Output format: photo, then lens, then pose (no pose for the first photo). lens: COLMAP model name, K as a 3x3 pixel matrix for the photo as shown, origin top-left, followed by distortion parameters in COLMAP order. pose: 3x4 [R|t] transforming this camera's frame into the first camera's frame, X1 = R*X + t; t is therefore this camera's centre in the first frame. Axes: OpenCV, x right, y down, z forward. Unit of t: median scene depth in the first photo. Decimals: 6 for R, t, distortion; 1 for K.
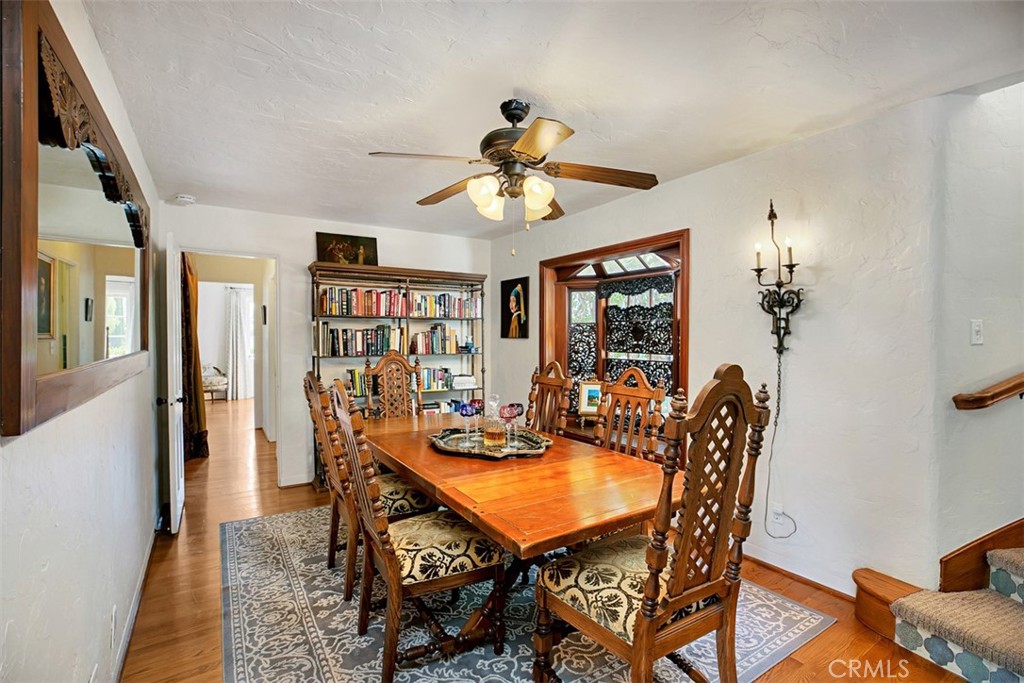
lens RADIAL K [[478.2, 0, 515.1], [0, 478.2, 332.9], [0, 0, 1]] dist [-0.001588, 0.000222]
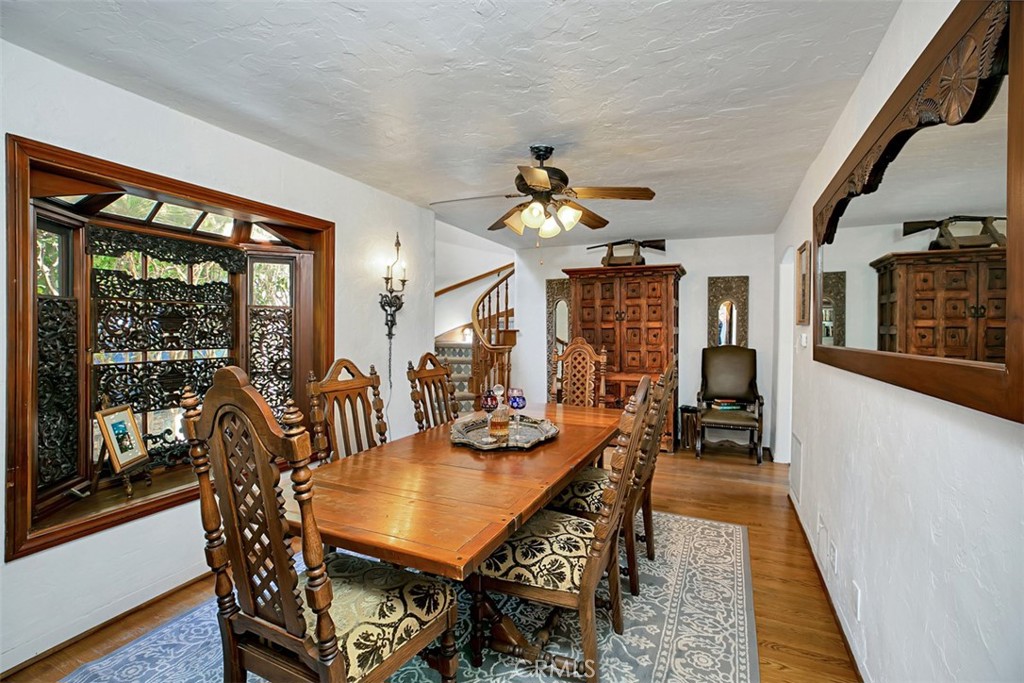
lens RADIAL K [[478.2, 0, 515.1], [0, 478.2, 332.9], [0, 0, 1]] dist [-0.001588, 0.000222]
pose [[-0.549475, -0.006650, 0.835483, -0.870846], [-0.007232, 0.999969, 0.003202, 0.019398], [-0.835479, -0.004283, -0.549506, 1.477681]]
